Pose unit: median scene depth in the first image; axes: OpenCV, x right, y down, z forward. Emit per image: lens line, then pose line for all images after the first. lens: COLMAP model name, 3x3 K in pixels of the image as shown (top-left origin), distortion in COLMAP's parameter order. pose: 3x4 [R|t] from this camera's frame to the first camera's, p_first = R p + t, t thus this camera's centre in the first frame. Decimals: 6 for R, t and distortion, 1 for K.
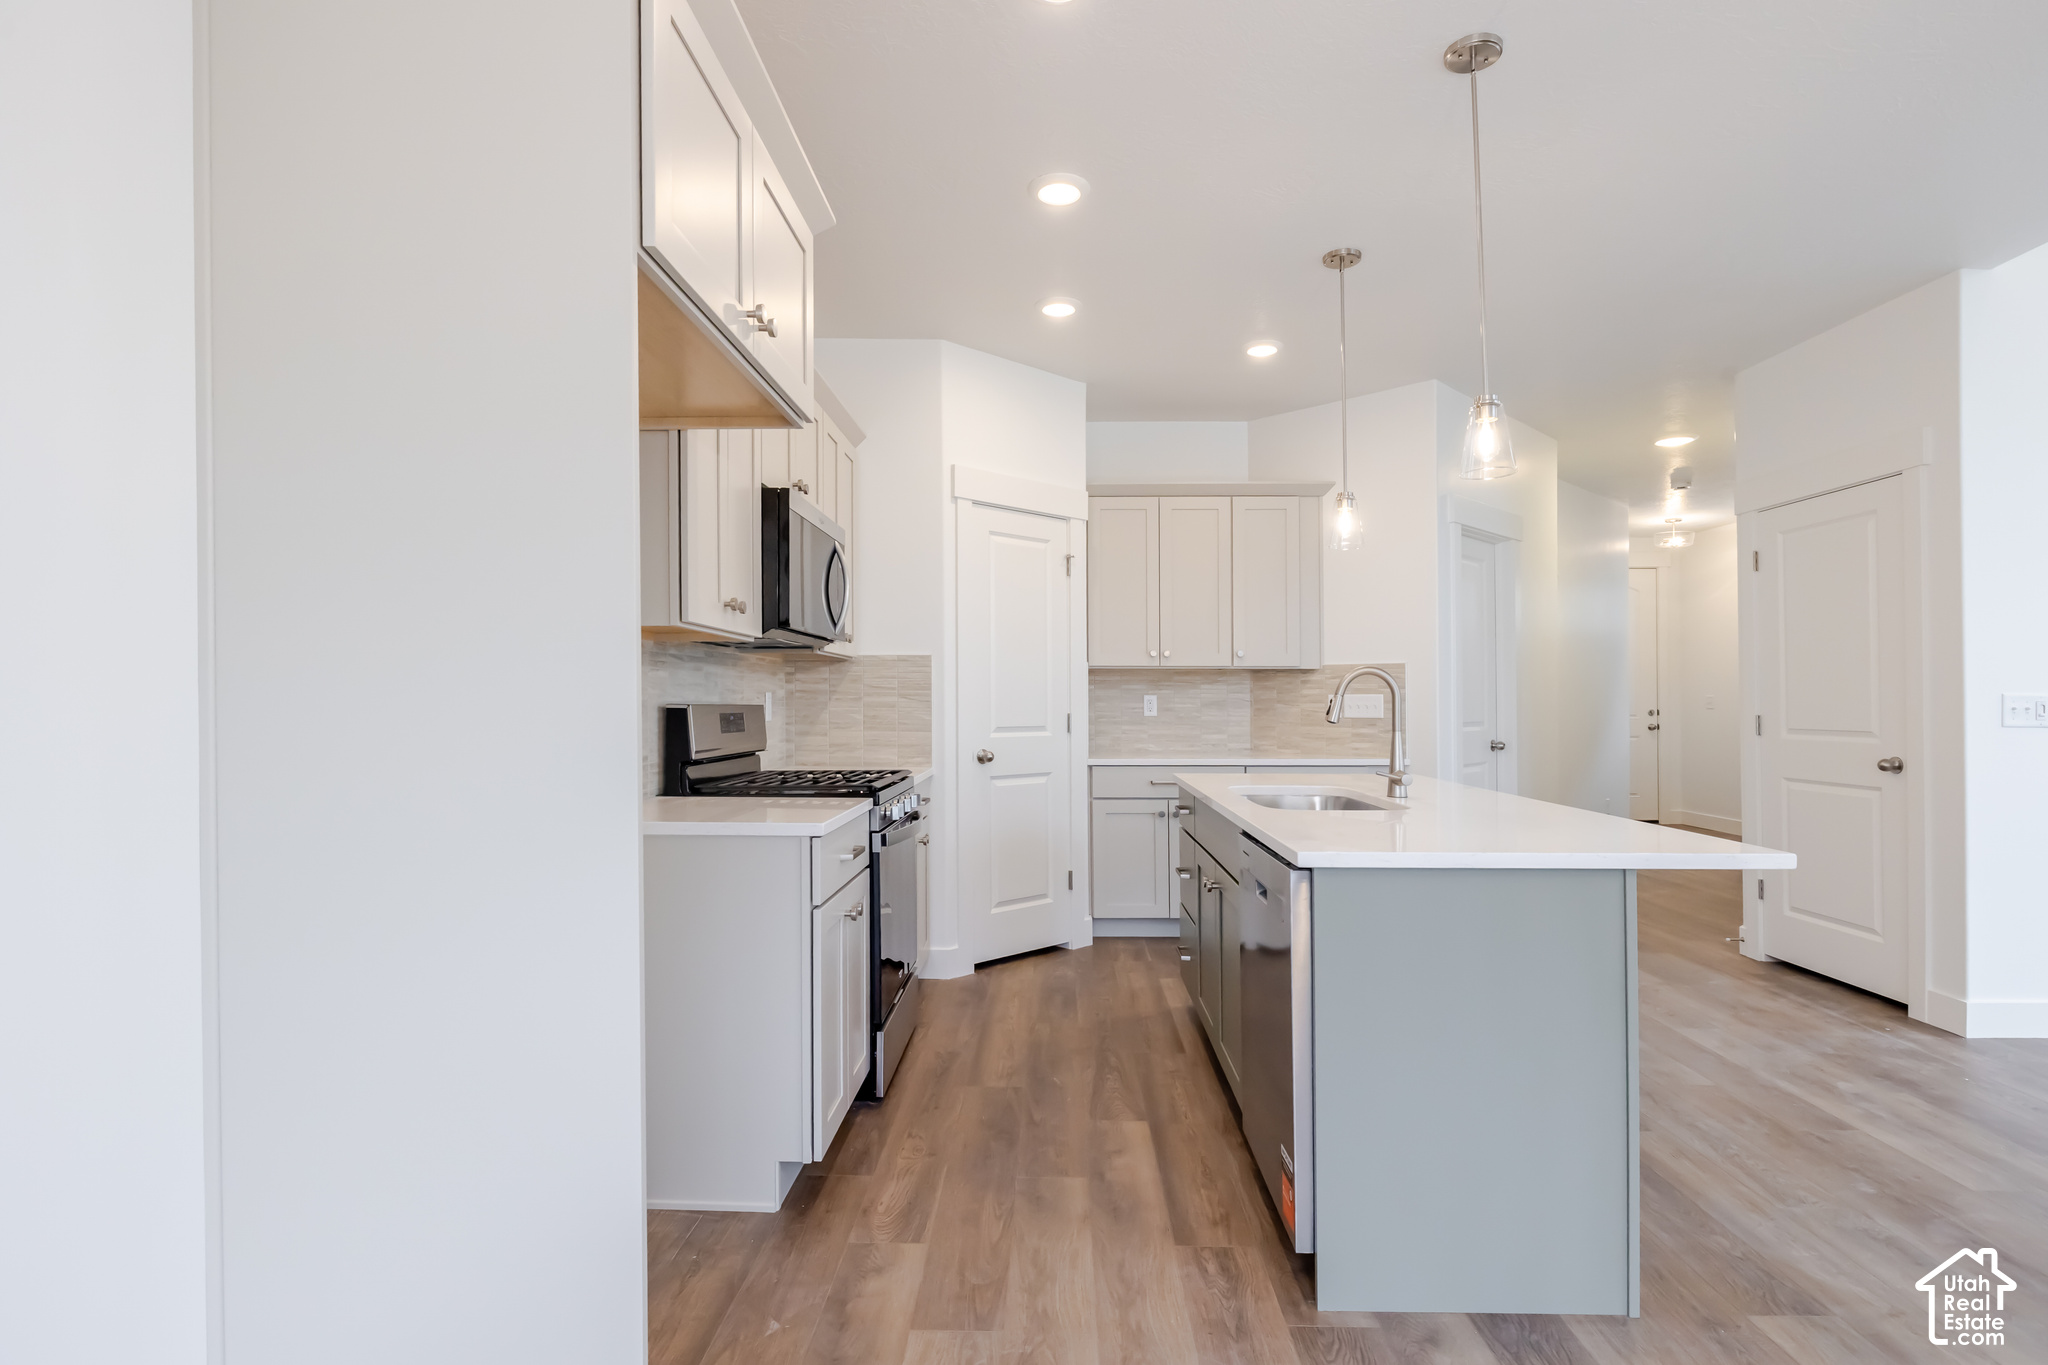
lens RADIAL K [[1015.2, 0, 1027.8], [0, 1015.2, 700.2], [0, 0, 1]] dist [-0.001612, -0.000534]
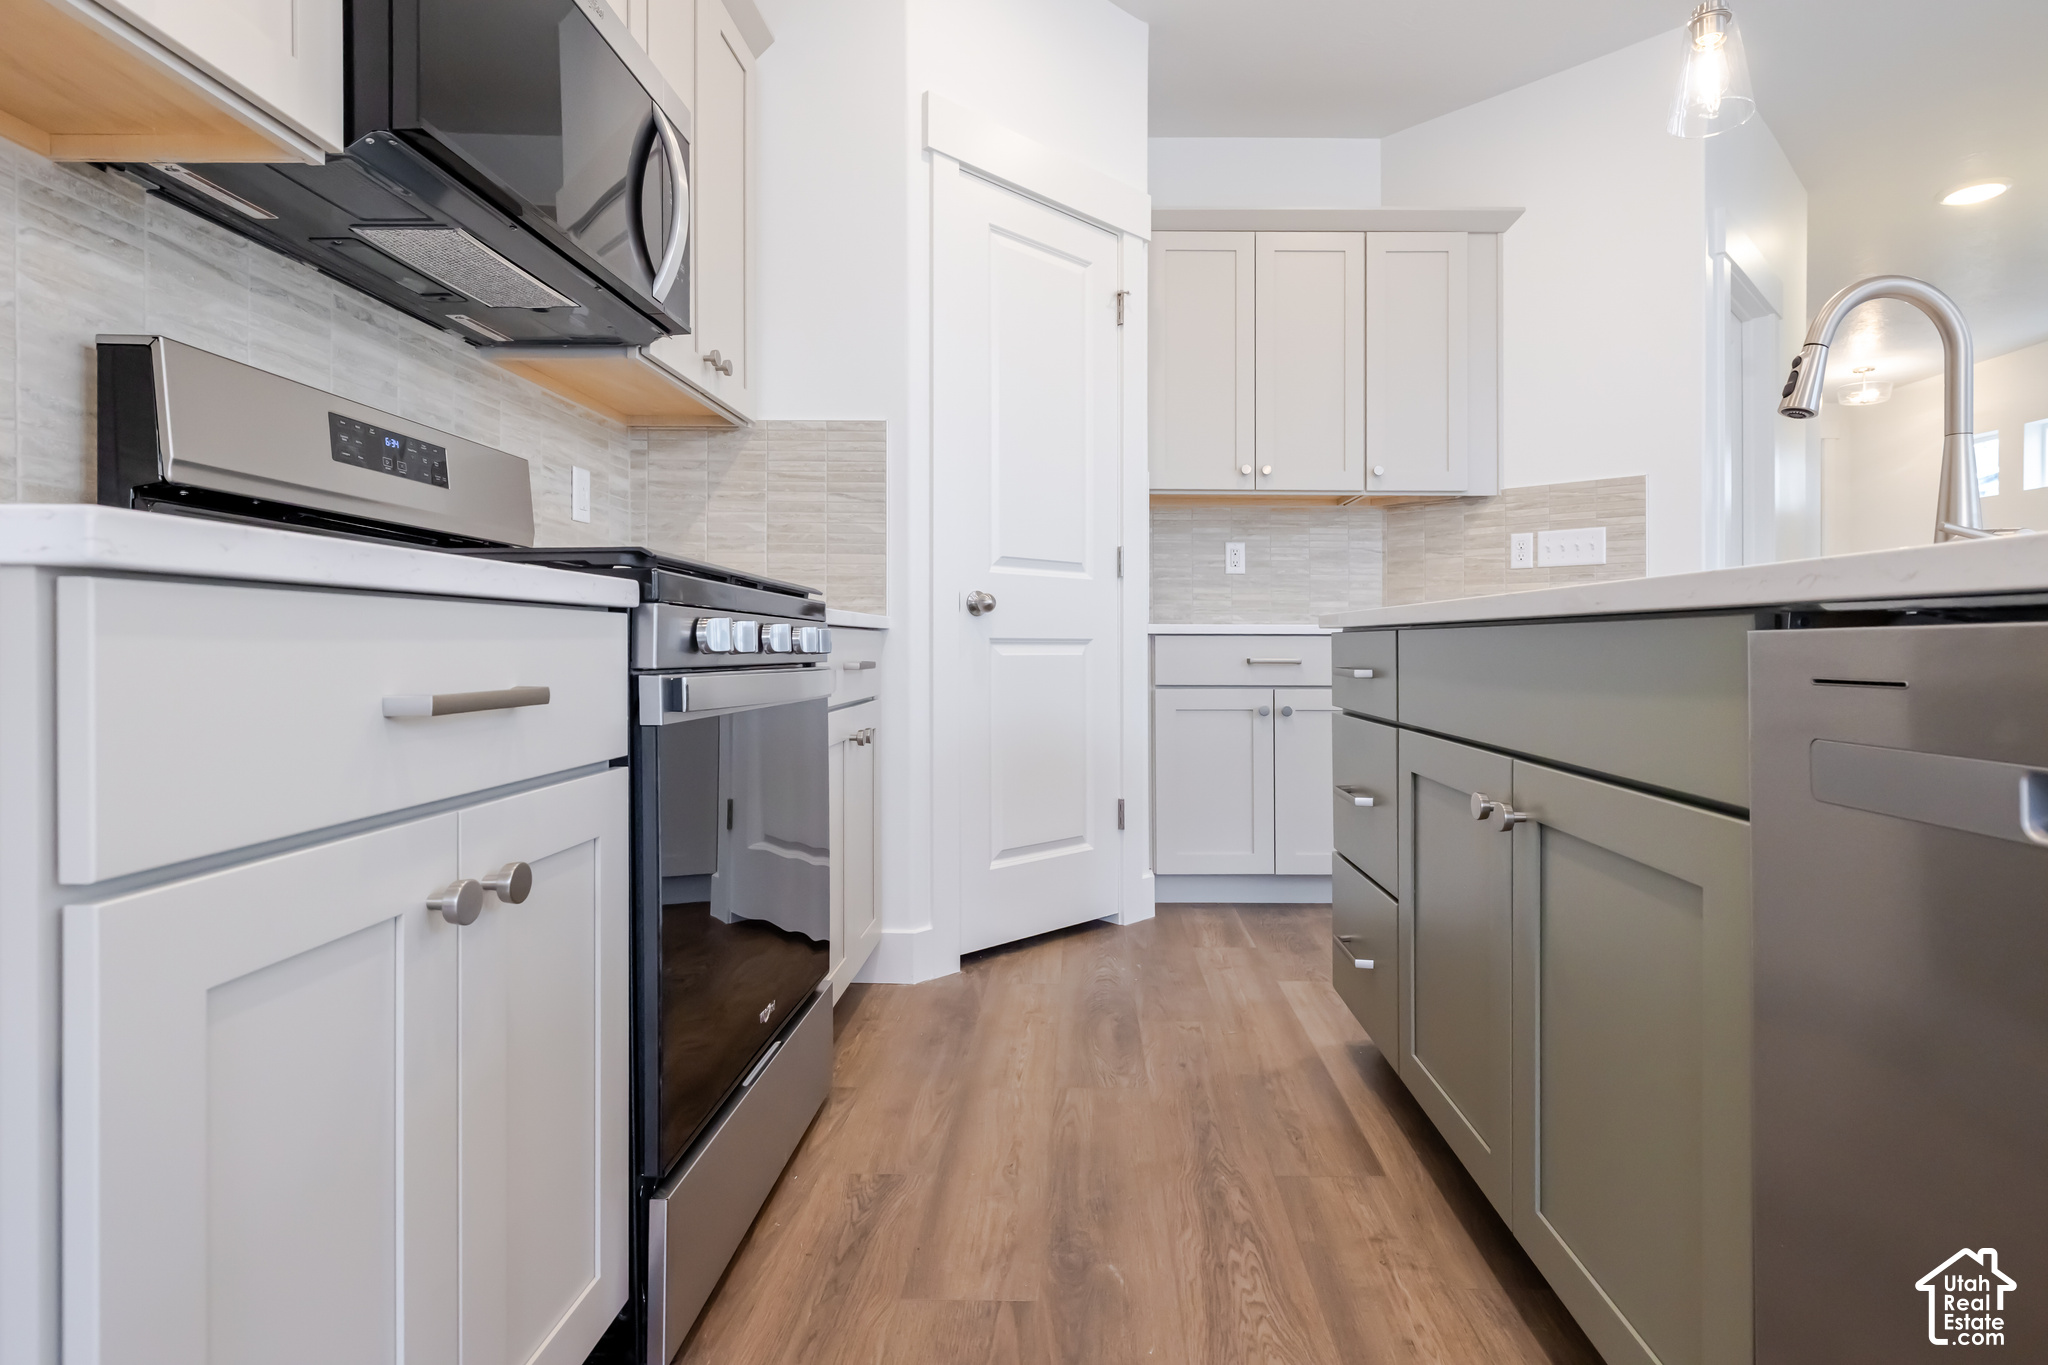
lens RADIAL K [[1012.1, 0, 1072.4], [0, 1012.1, 642.4], [0, 0, 1]] dist [0.000626, -0.000249]
pose [[0.999859, 0.003731, 0.016344, 0.001695], [-0.003711, 0.999992, -0.001237, 0.081366], [-0.016349, 0.001176, 0.999866, 0.423969]]
